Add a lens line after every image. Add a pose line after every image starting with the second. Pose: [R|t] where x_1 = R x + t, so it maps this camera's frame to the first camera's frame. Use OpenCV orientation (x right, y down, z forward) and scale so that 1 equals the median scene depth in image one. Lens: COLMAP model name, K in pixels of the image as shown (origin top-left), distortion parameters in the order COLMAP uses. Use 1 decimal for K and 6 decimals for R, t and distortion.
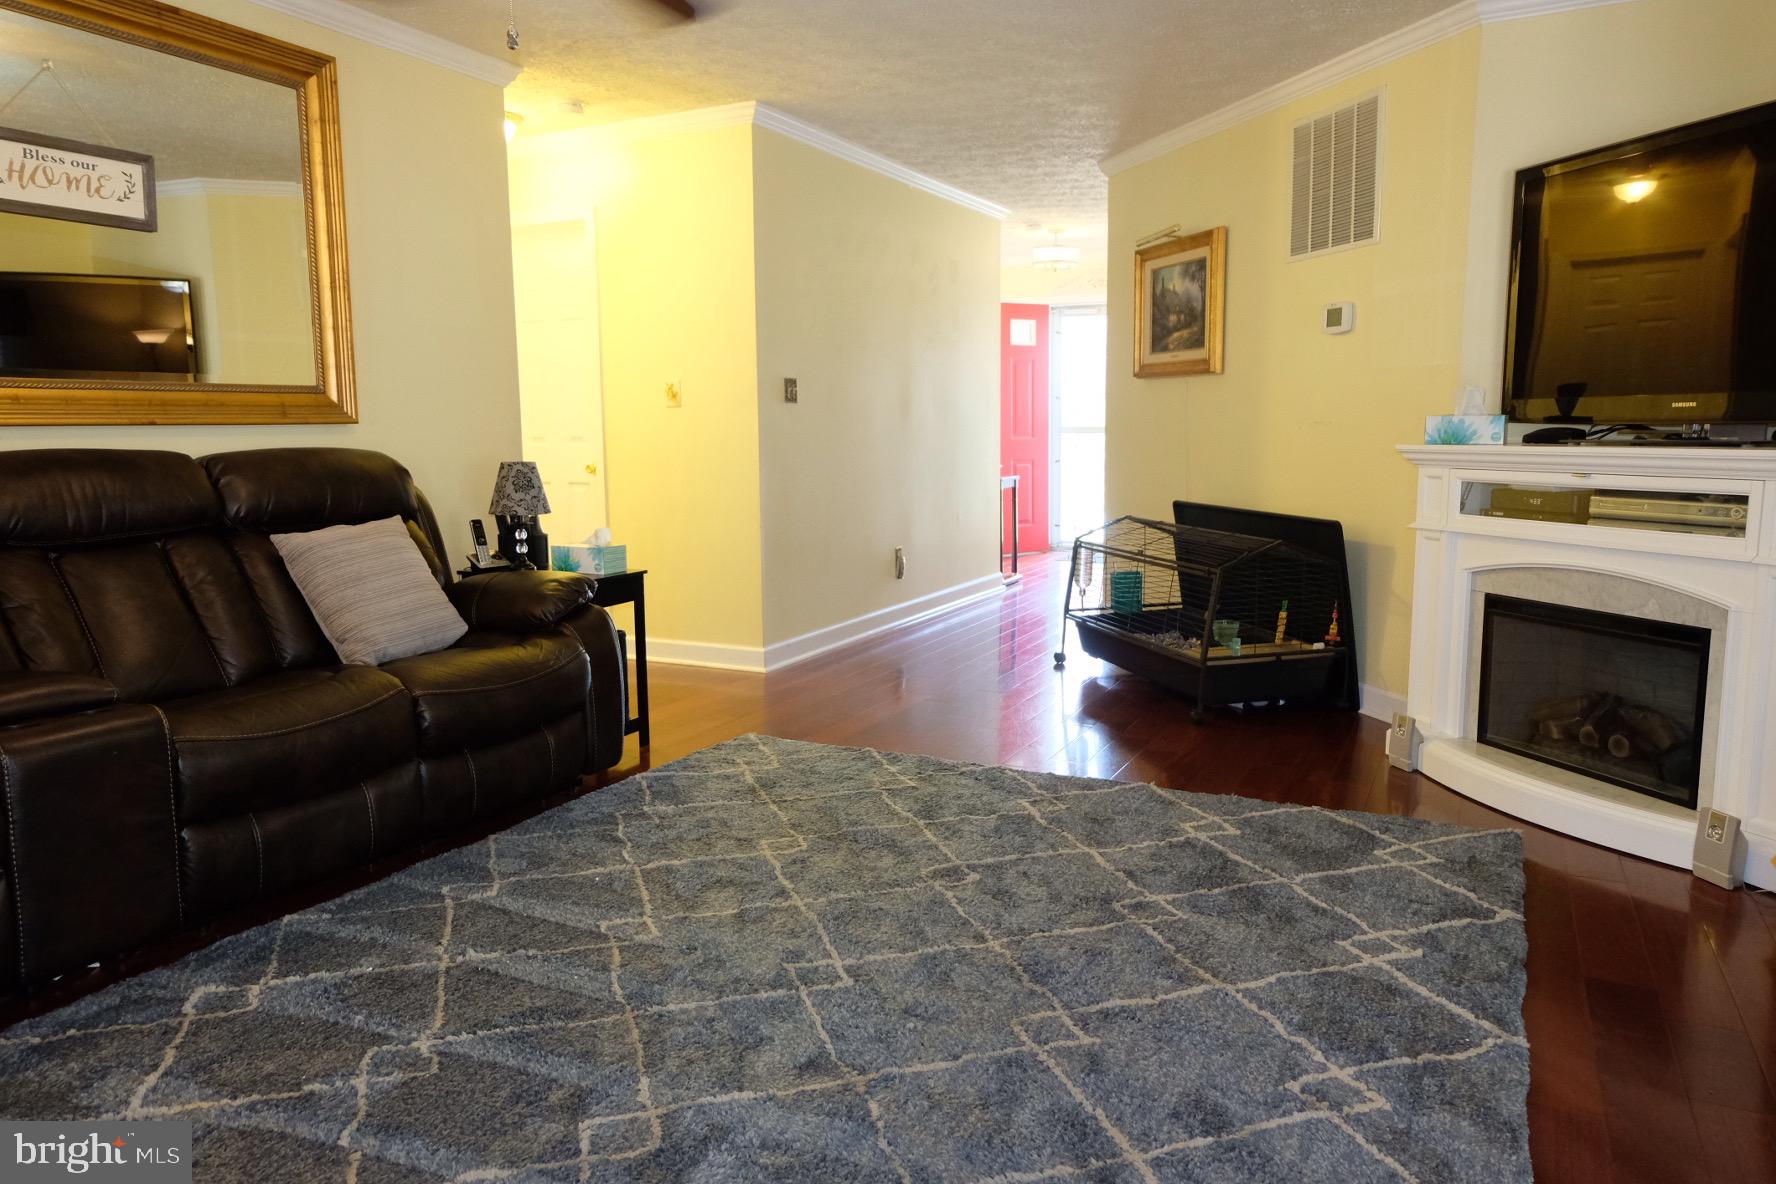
lens RADIAL K [[1202.8, 0, 875.1], [0, 1202.8, 591.4], [0, 0, 1]] dist [-0.054034, 0.060017]
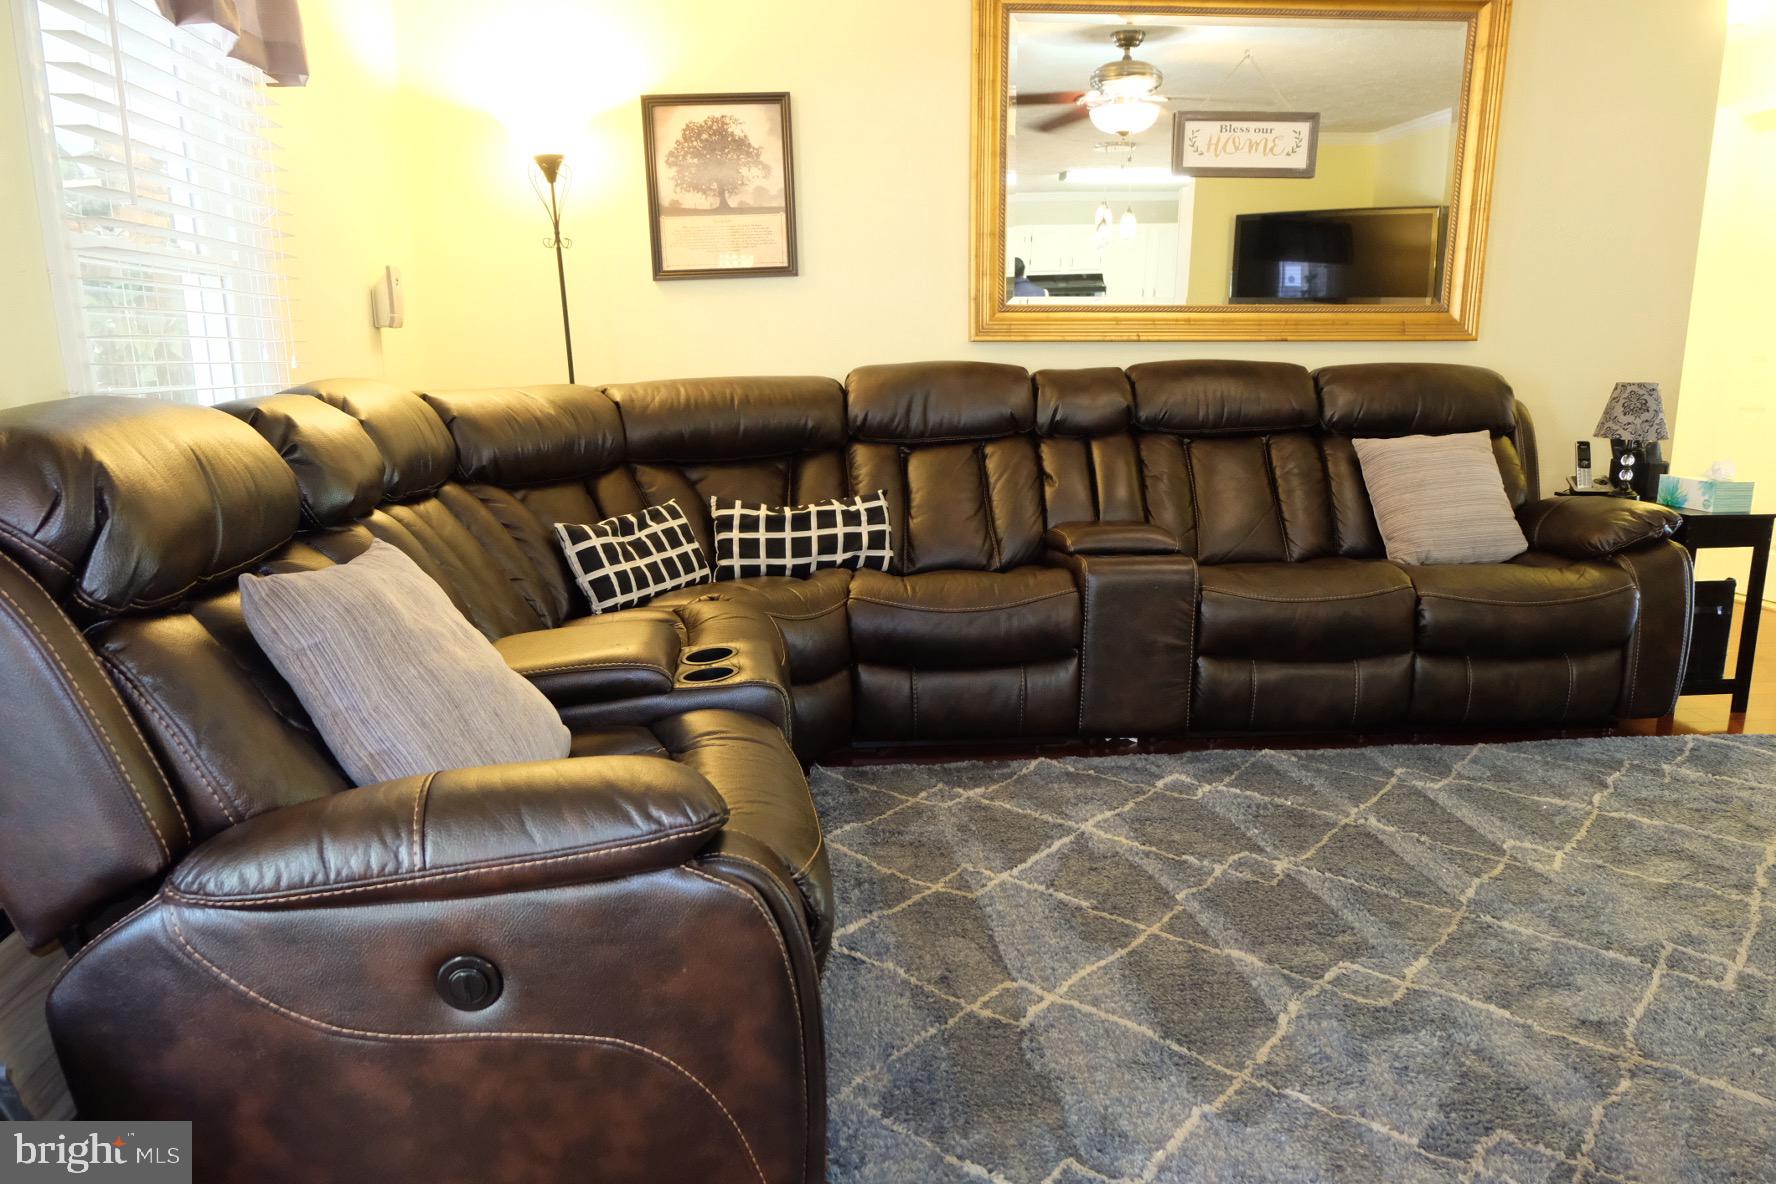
lens RADIAL K [[1202.8, 0, 891.9], [0, 1202.8, 591.0], [0, 0, 1]] dist [-0.054034, 0.060017]
pose [[0.540024, 0.170621, -0.824174, 0.241239], [-0.114857, 0.985015, 0.128661, -0.000072], [0.833776, 0.025182, 0.551529, 0.002510]]
